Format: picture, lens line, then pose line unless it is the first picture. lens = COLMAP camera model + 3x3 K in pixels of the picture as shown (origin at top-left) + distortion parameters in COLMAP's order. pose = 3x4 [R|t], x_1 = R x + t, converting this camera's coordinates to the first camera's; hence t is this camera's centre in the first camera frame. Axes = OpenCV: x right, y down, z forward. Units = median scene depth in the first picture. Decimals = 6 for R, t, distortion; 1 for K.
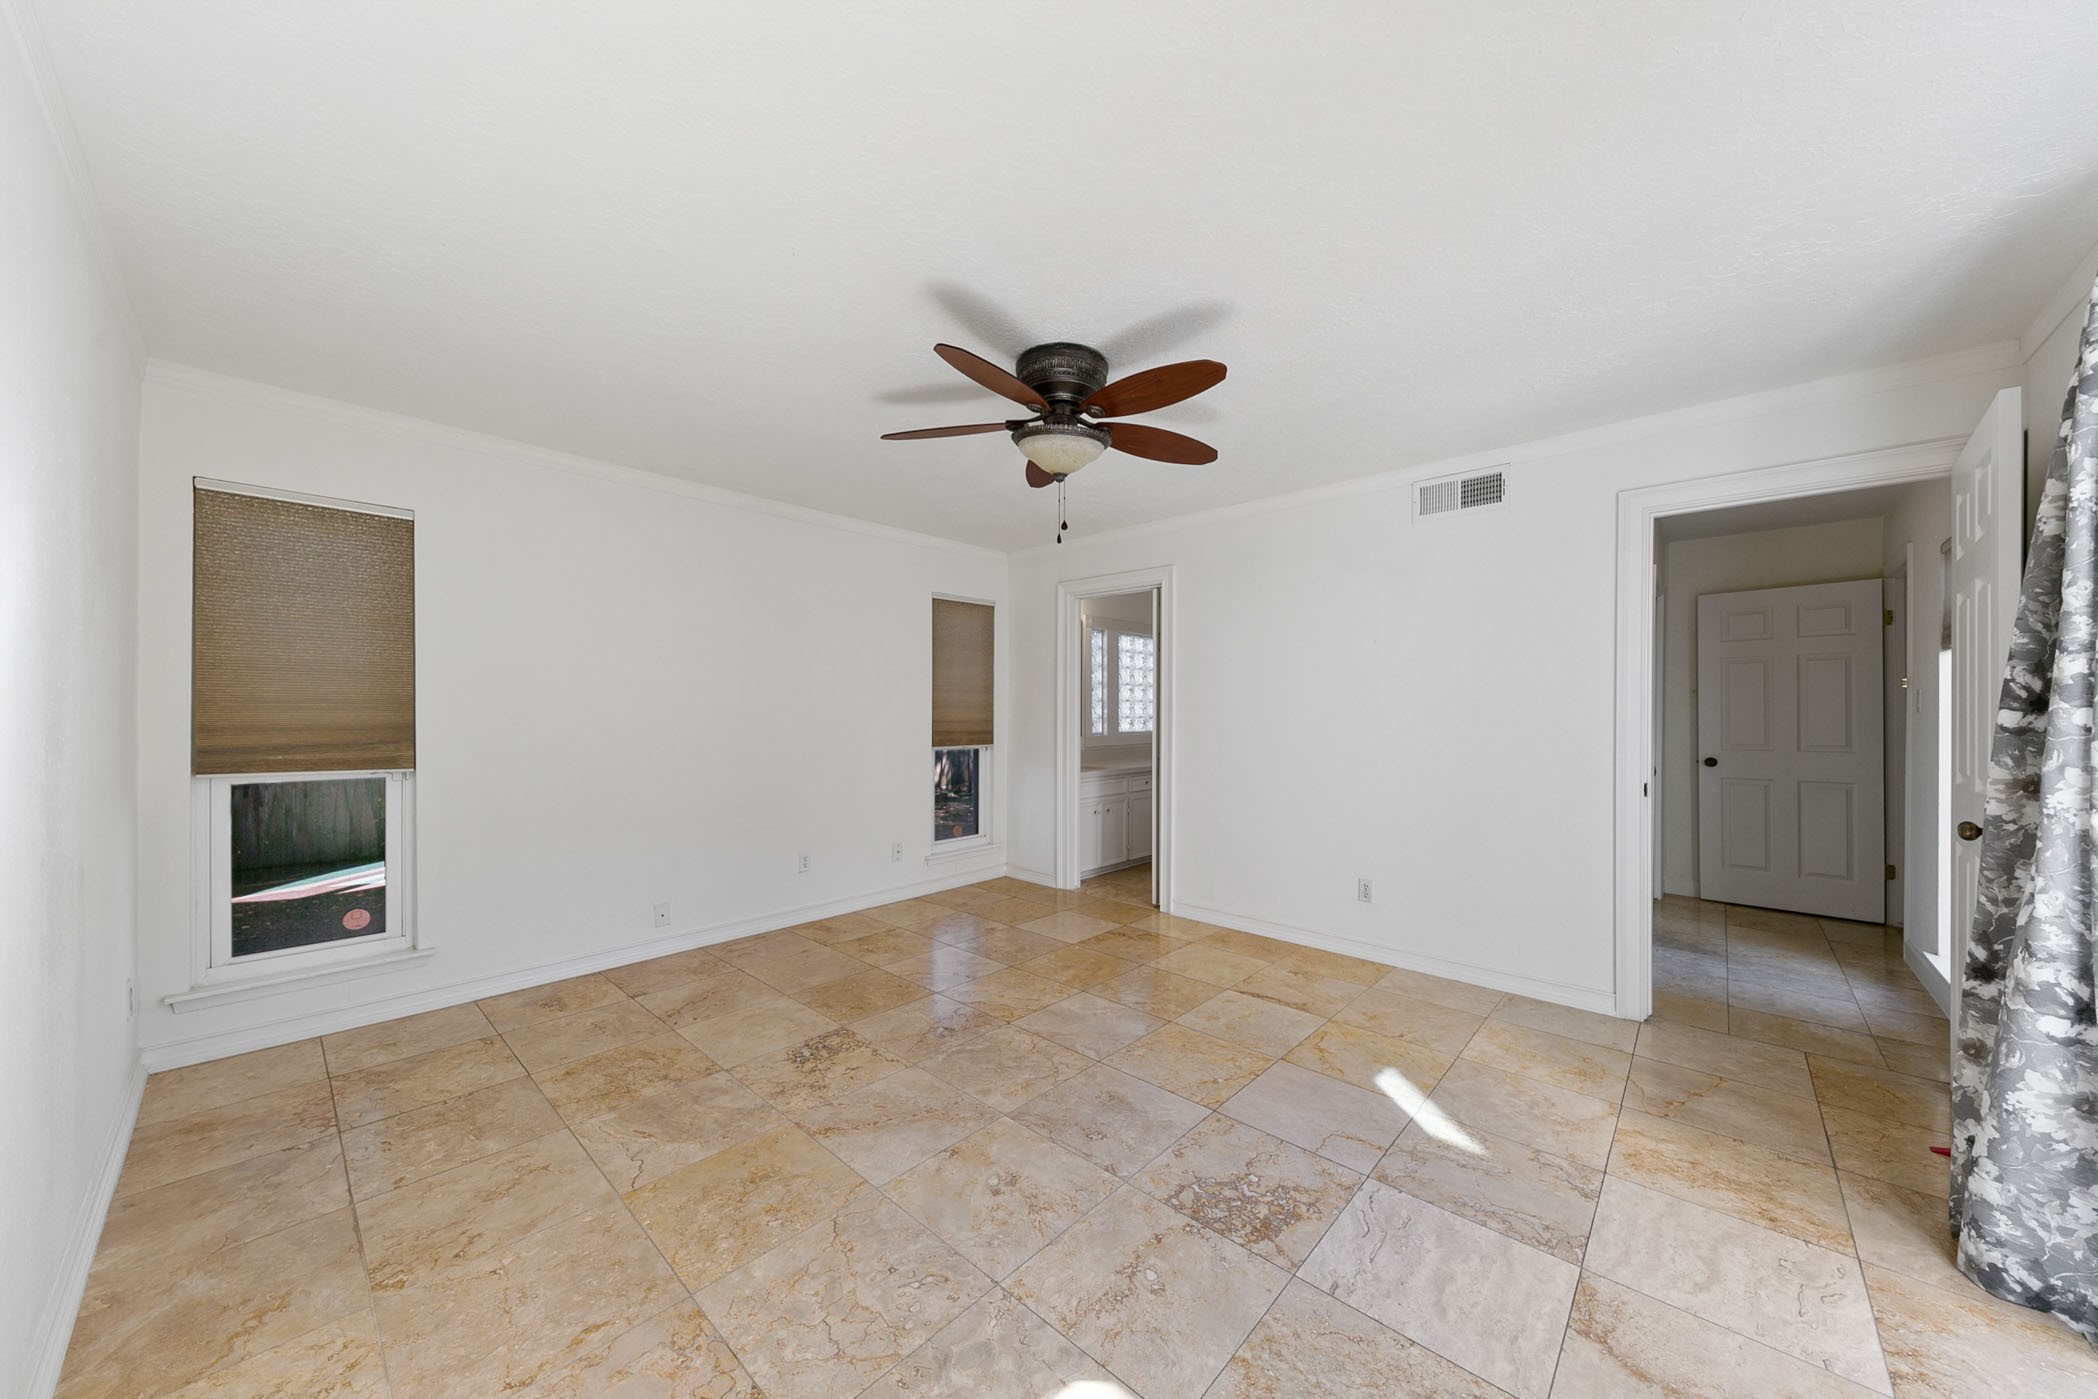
lens RADIAL K [[724.5, 0, 1053.9], [0, 724.5, 710.8], [0, 0, 1]] dist [0.015123, -0.005720]
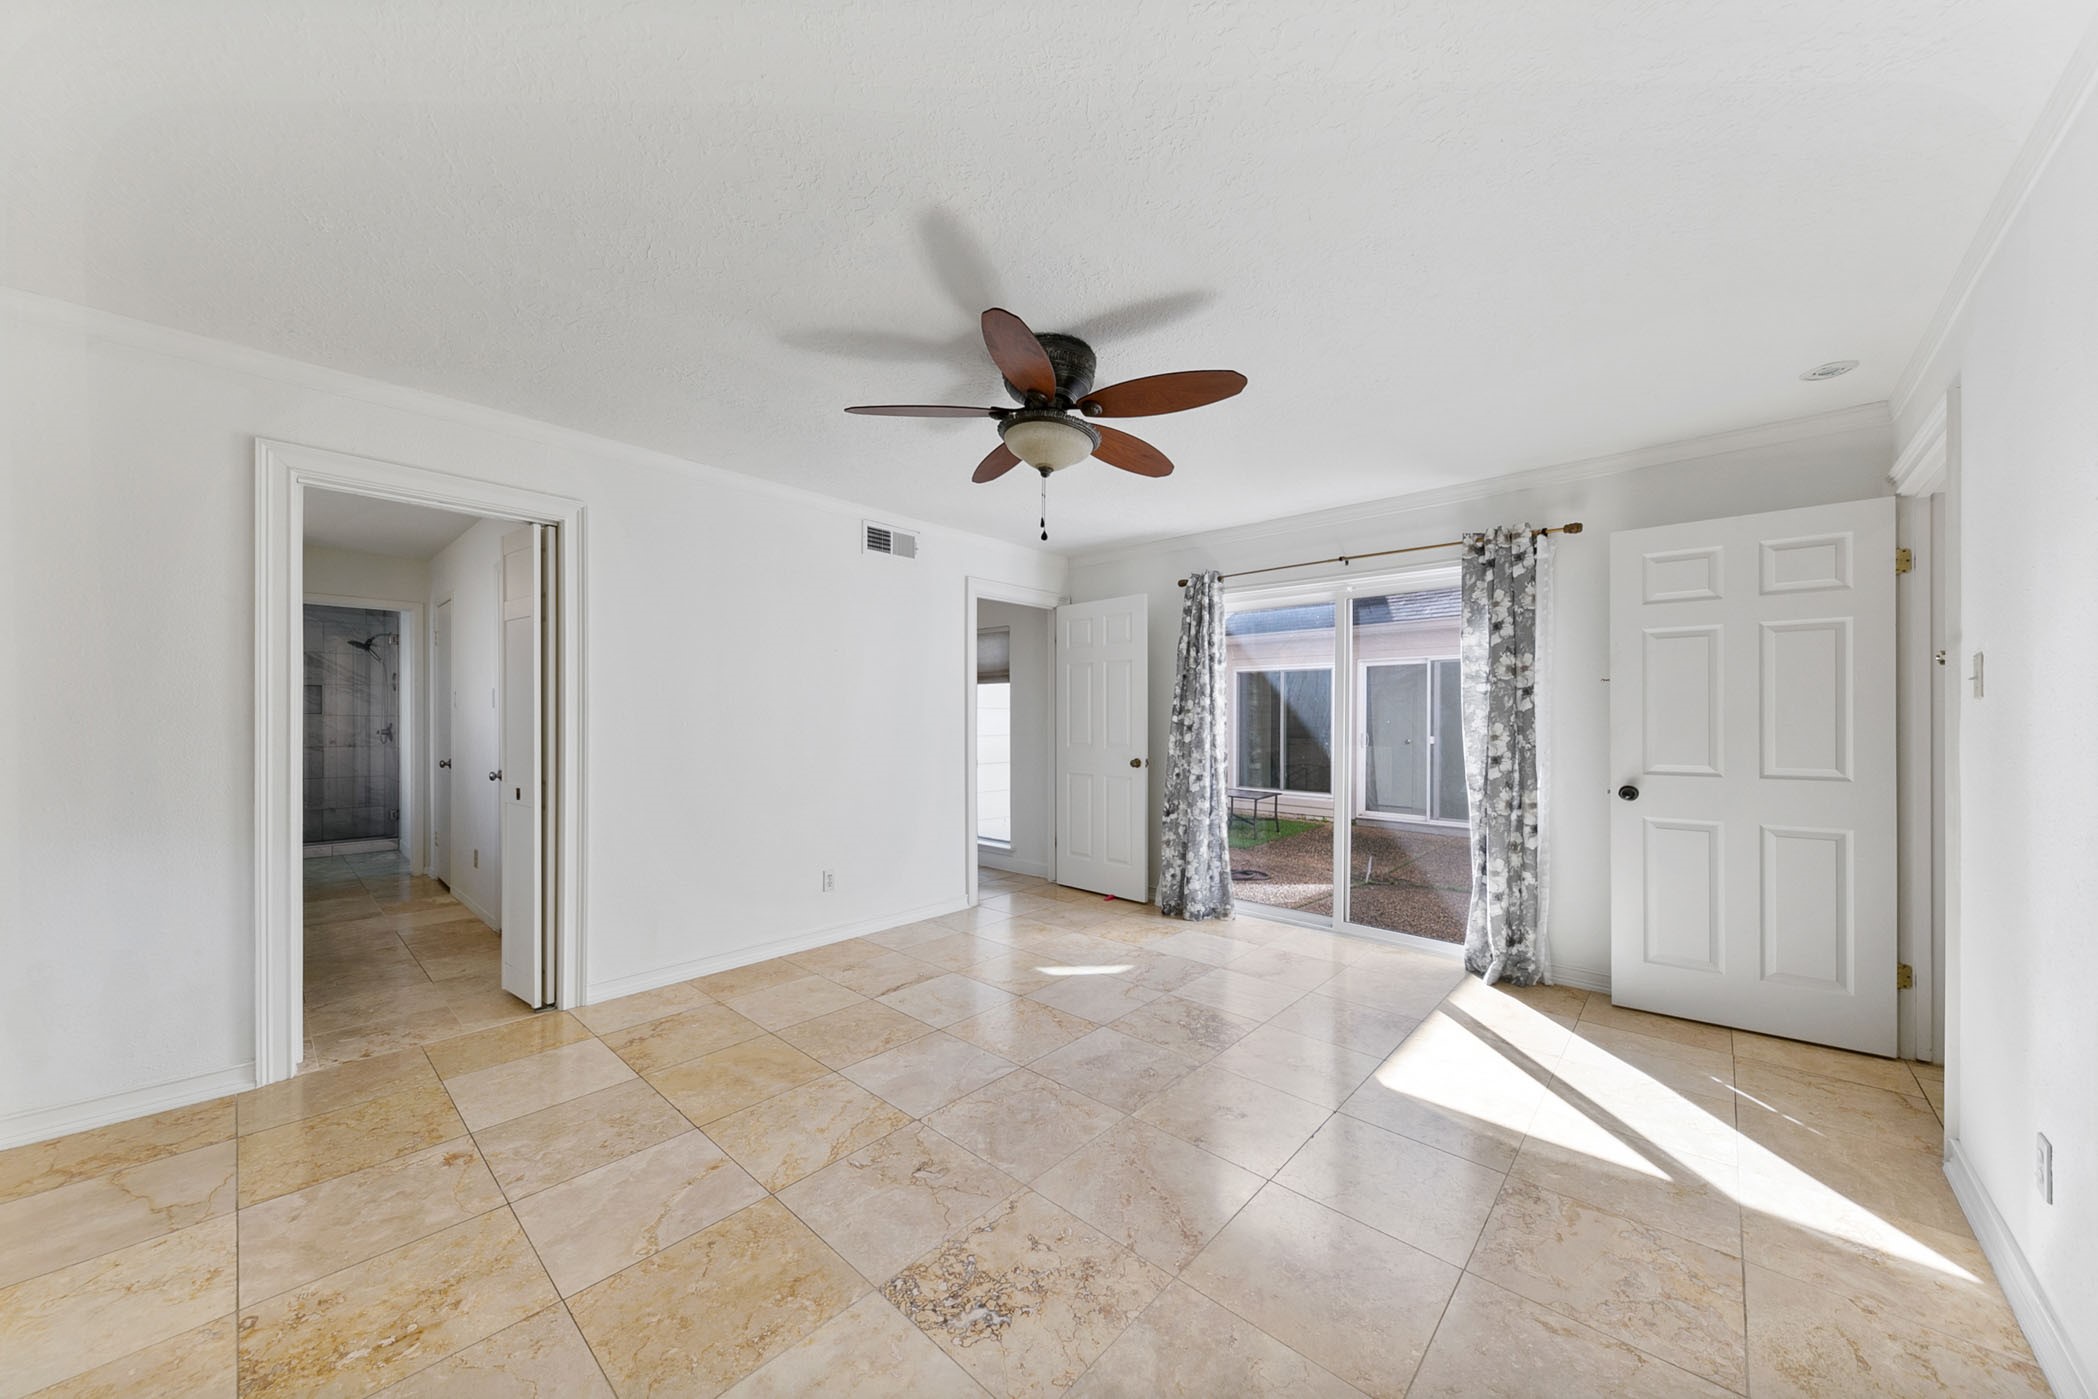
lens RADIAL K [[724.5, 0, 1053.9], [0, 724.5, 710.8], [0, 0, 1]] dist [0.015123, -0.005720]
pose [[-0.010401, 0.006995, 0.999921, -0.862480], [-0.006007, 0.999957, -0.007058, 0.002223], [-0.999928, -0.006079, -0.010359, 0.894084]]
